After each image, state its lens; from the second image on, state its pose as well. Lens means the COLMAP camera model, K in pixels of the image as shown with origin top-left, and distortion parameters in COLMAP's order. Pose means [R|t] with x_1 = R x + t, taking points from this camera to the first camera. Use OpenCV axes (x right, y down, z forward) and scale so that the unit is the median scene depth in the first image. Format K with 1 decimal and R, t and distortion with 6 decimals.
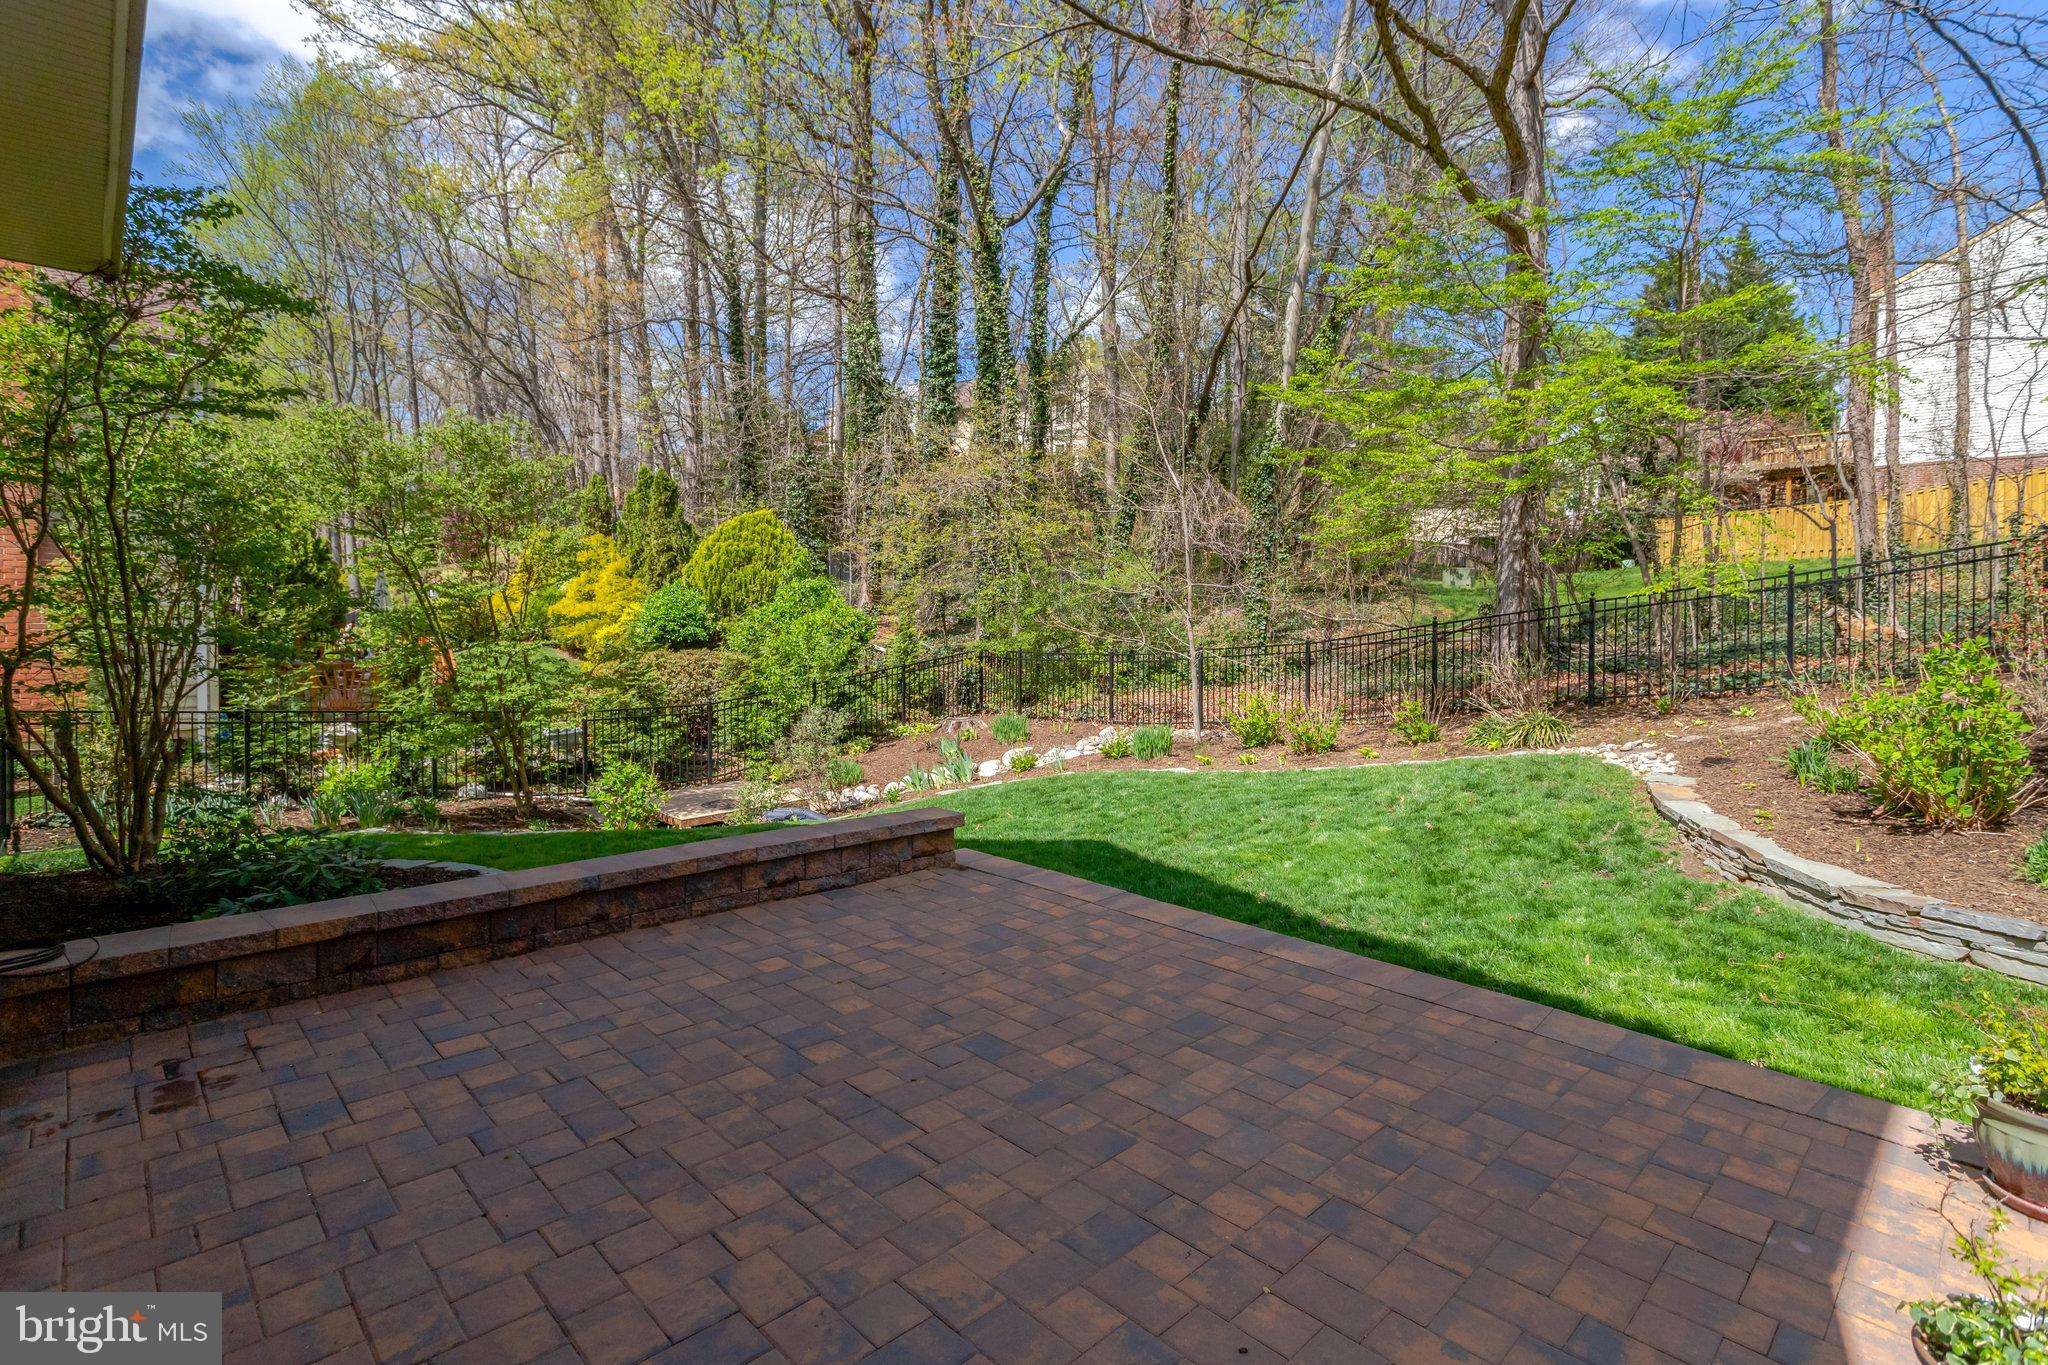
lens RADIAL K [[975.1, 0, 1028.5], [0, 975.1, 633.0], [0, 0, 1]] dist [0.002290, 0.000375]
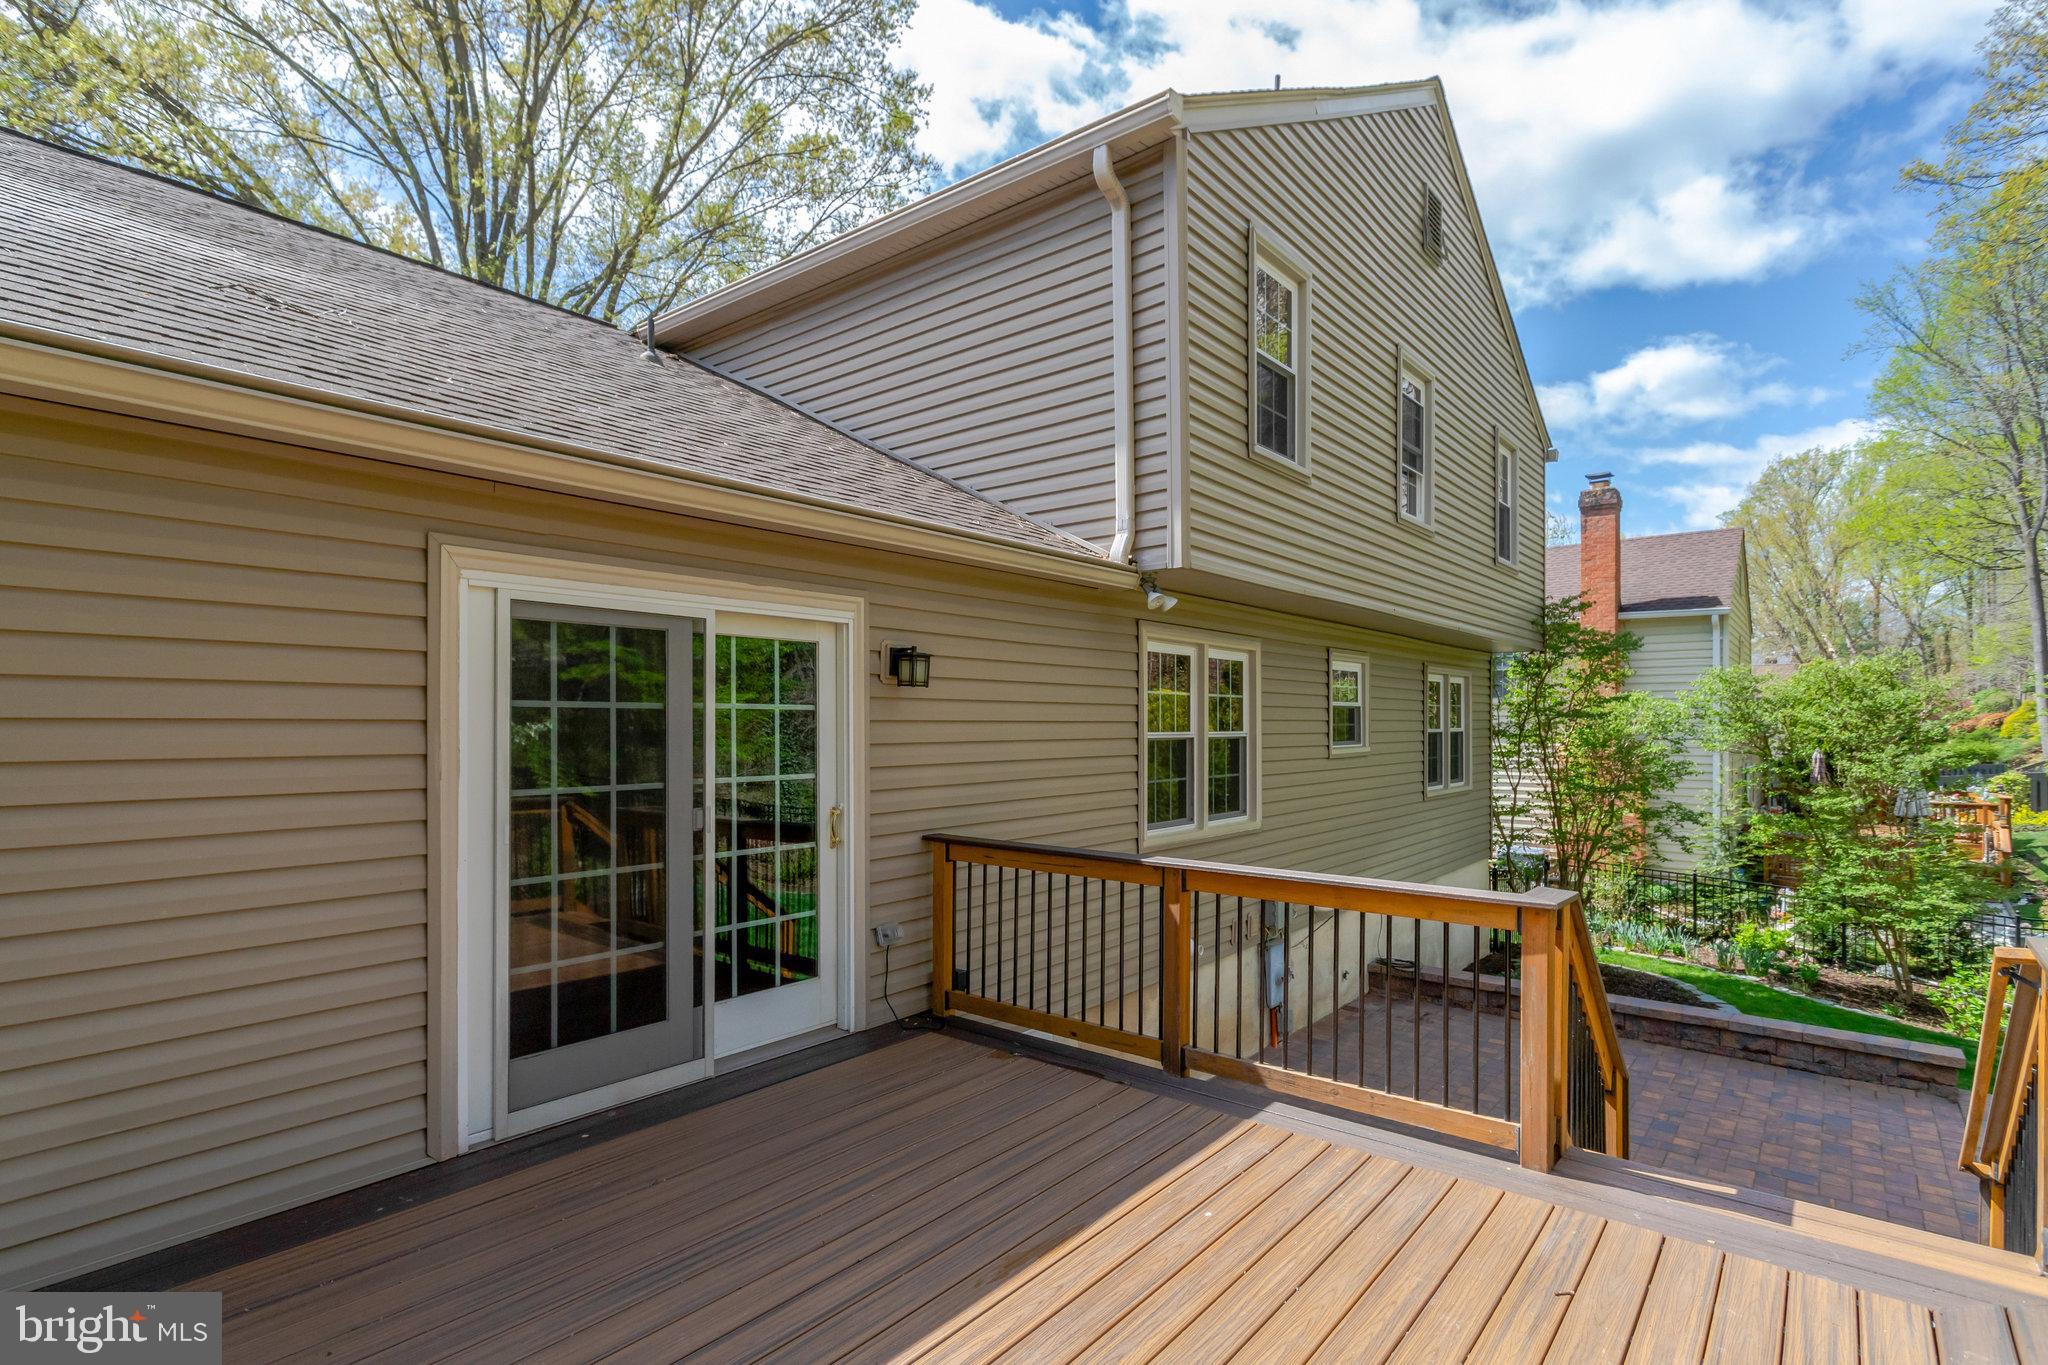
lens RADIAL K [[1013.3, 0, 997.4], [0, 1013.3, 729.6], [0, 0, 1]] dist [0.000370, 0.000293]
pose [[0.105042, -0.007222, -0.994442, 1.547660], [-0.020009, 0.999756, -0.009374, -0.266813], [0.994266, 0.020882, 0.104872, -0.455023]]
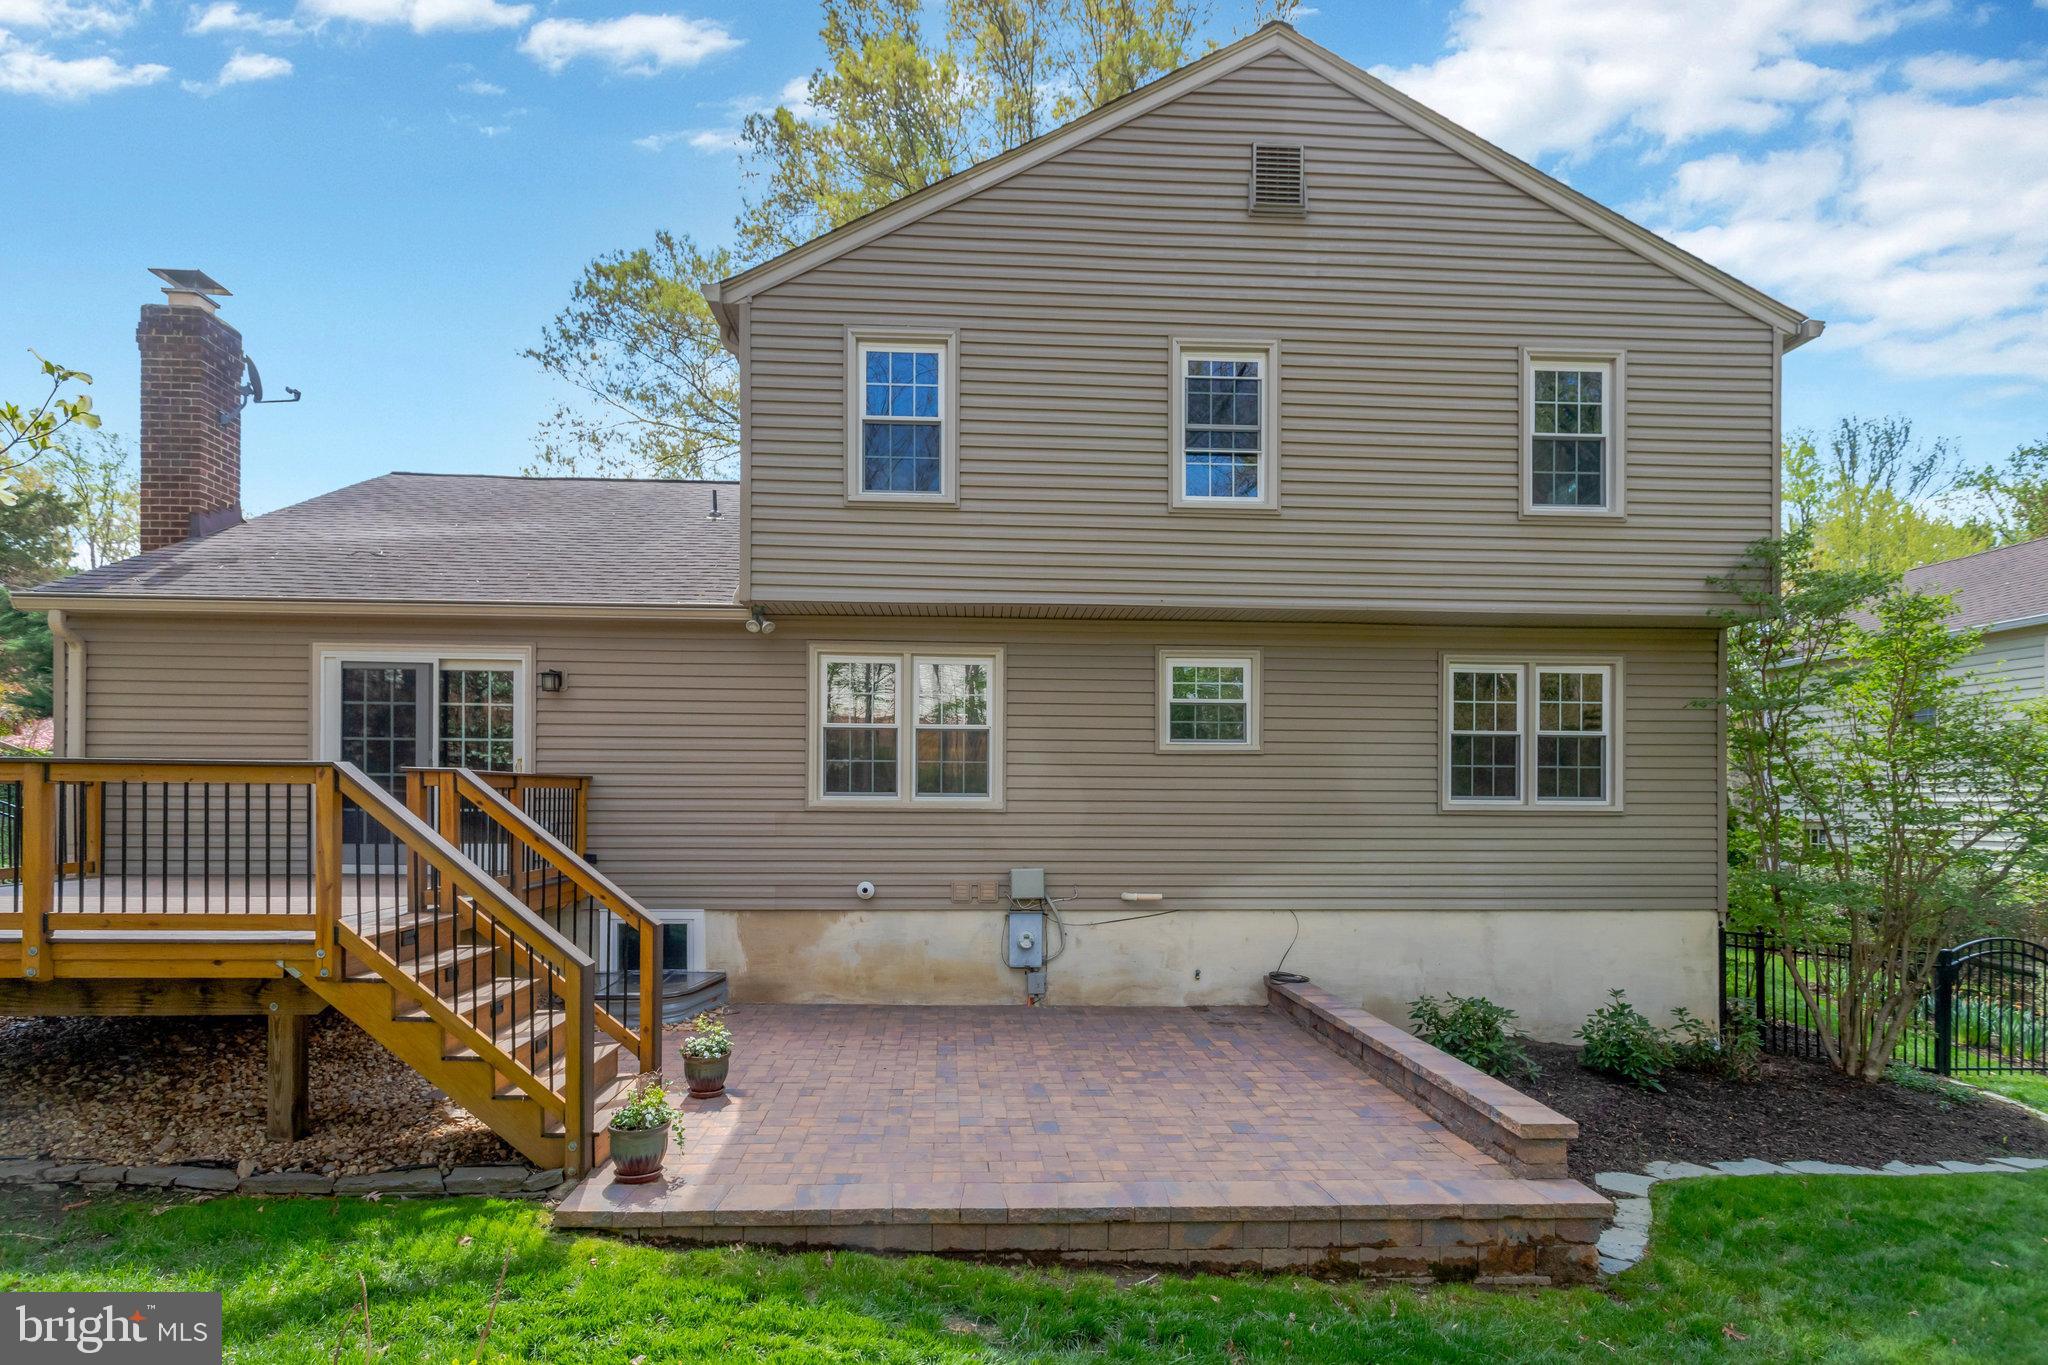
lens RADIAL K [[1021.9, 0, 1006.0], [0, 1021.9, 804.6], [0, 0, 1]] dist [0.002736, 0.000282]
pose [[-0.654657, -0.014511, -0.755786, 1.359115], [-0.032493, 0.999432, 0.008957, -0.129765], [0.755227, 0.030422, -0.654757, 1.846930]]
